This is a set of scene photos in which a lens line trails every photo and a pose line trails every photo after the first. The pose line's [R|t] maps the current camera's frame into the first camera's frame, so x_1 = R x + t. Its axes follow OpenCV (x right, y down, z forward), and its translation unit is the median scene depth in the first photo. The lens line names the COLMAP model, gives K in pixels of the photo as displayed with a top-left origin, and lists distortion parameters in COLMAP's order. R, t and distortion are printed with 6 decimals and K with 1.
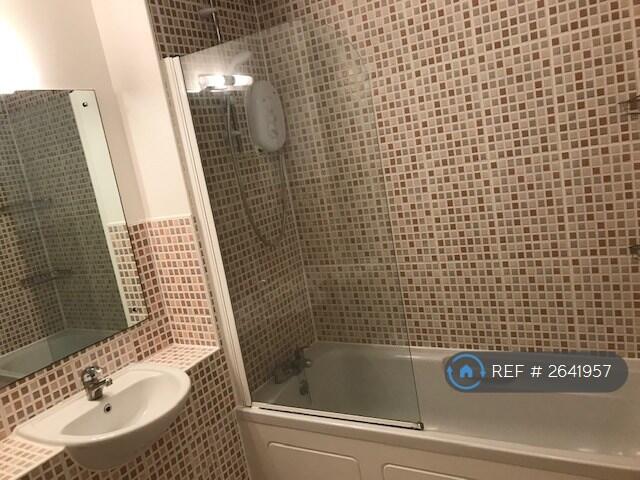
lens RADIAL K [[529.8, 0, 314.7], [0, 529.8, 239.3], [0, 0, 1]] dist [0.043296, -0.050245]
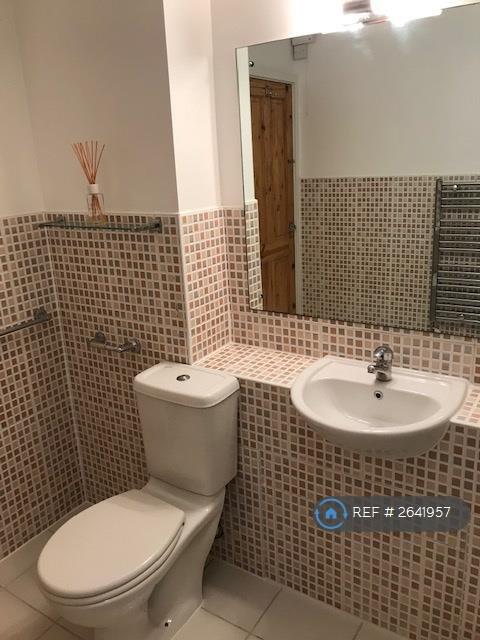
lens RADIAL K [[529.8, 0, 239.8], [0, 529.8, 318.6], [0, 0, 1]] dist [0.043296, -0.050245]
pose [[-0.034034, 0.447405, -0.893684, 0.335165], [-0.126667, 0.885060, 0.447911, -0.158832], [0.991361, 0.128445, 0.026549, 0.623473]]
